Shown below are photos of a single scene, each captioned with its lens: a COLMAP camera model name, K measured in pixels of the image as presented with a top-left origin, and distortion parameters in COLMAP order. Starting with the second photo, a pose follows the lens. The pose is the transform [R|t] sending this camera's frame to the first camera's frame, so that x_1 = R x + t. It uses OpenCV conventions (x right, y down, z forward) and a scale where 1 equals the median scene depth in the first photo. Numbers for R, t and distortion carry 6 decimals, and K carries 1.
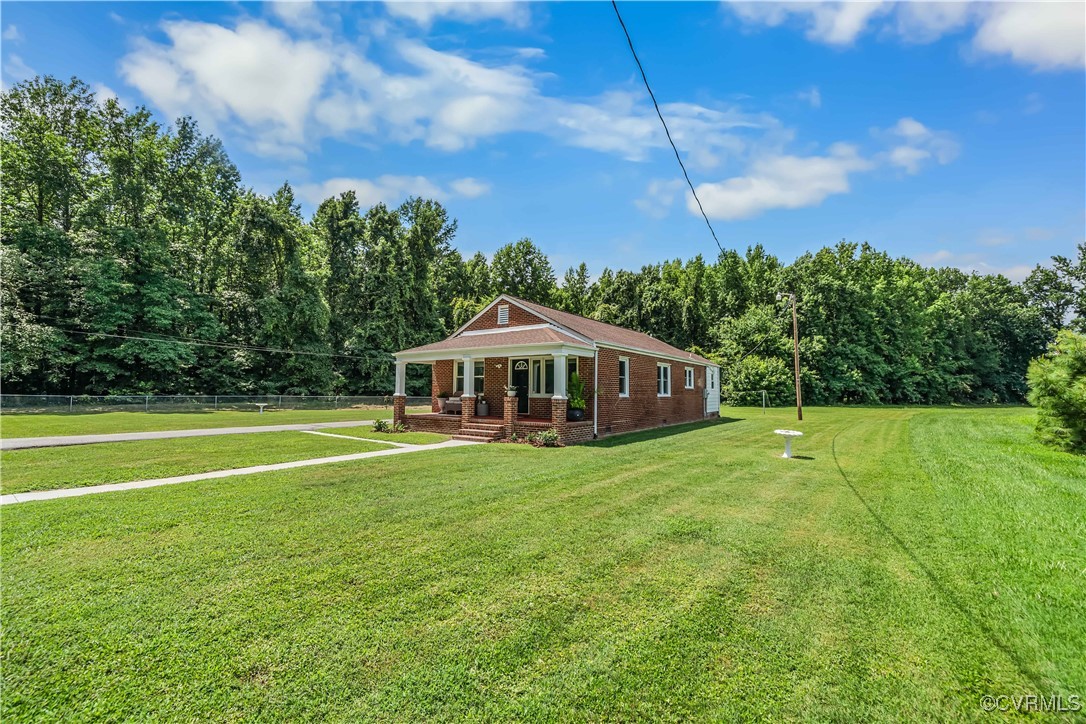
lens RADIAL K [[445.2, 0, 543.5], [0, 445.2, 378.9], [0, 0, 1]] dist [-0.001841, -0.000032]
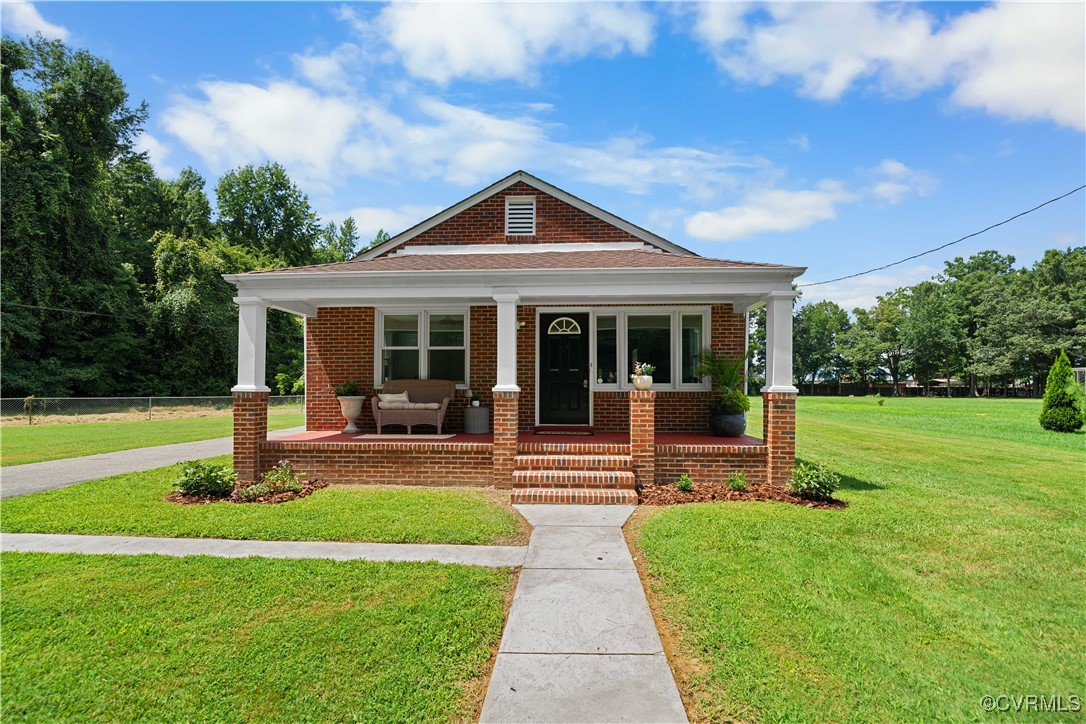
lens RADIAL K [[483.3, 0, 545.3], [0, 483.3, 389.3], [0, 0, 1]] dist [0.001402, 0.000667]
pose [[0.847030, -0.010498, 0.531442, -0.099235], [-0.006496, 0.999526, 0.030097, 0.006554], [-0.531506, -0.028945, 0.846560, 0.159423]]
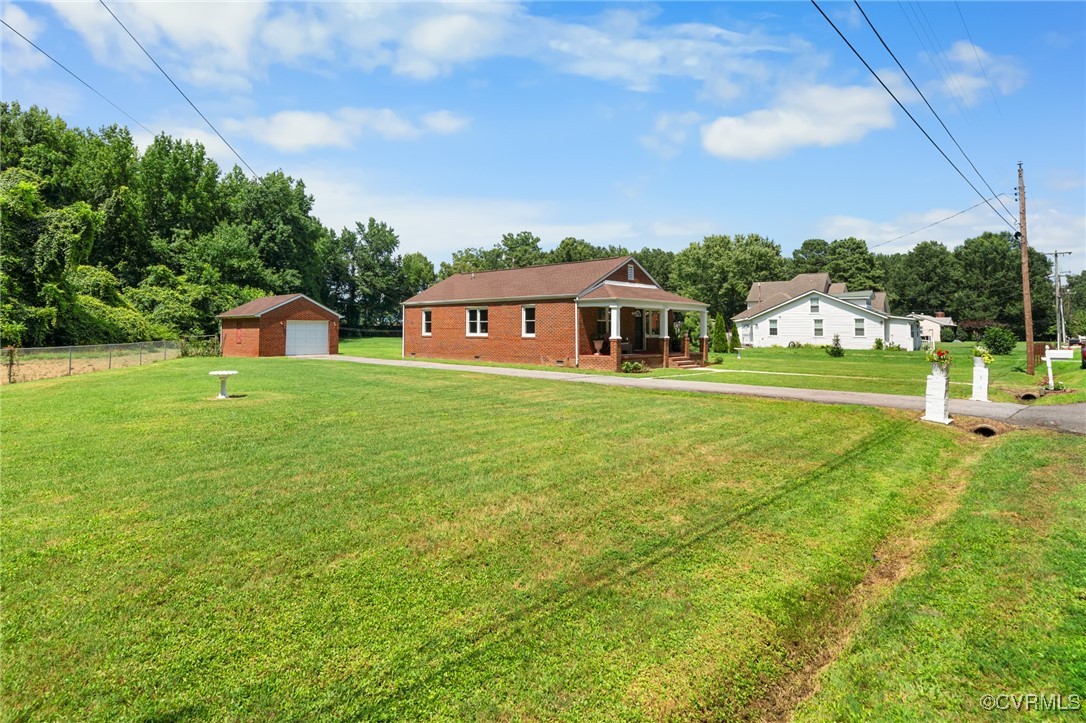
lens RADIAL K [[555.4, 0, 541.4], [0, 555.4, 326.1], [0, 0, 1]] dist [0.001063, 0.000335]
pose [[0.133833, -0.005785, 0.990987, -0.486341], [-0.025842, 0.999623, 0.009325, -0.000538], [-0.990667, -0.026857, 0.133633, 0.301234]]
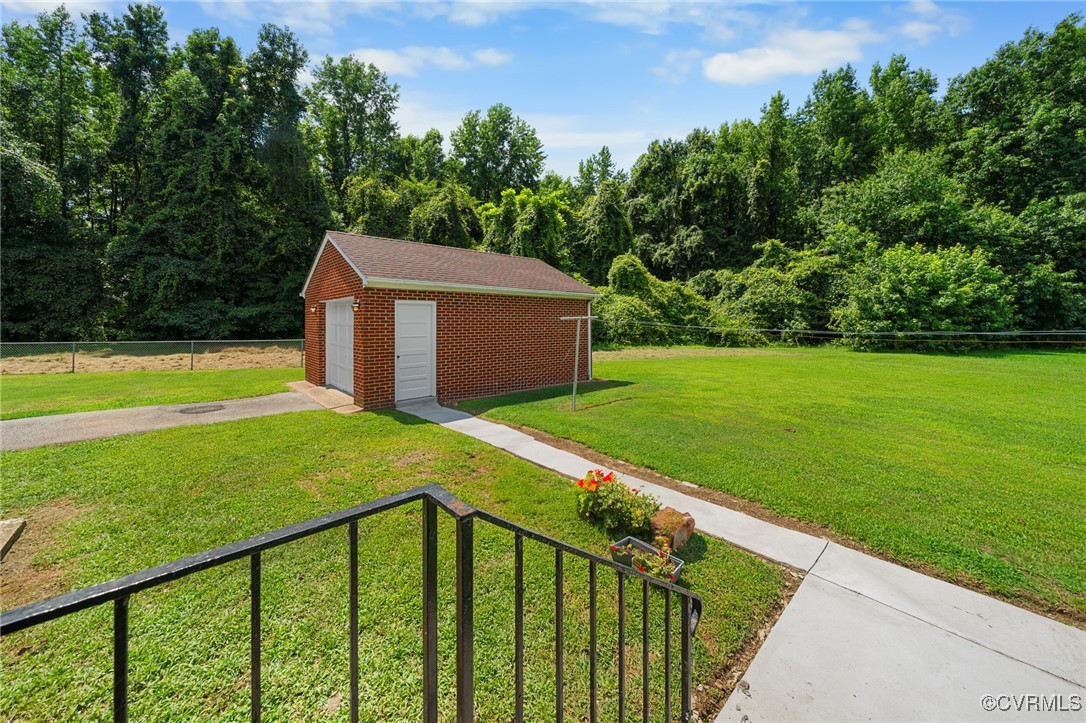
lens RADIAL K [[383.8, 0, 539.4], [0, 383.8, 312.1], [0, 0, 1]] dist [-0.002061, -0.000307]
pose [[0.973404, -0.013620, -0.228689, 0.179379], [0.015356, 0.999865, 0.005814, 0.011183], [0.228579, -0.009171, 0.973482, 0.500473]]
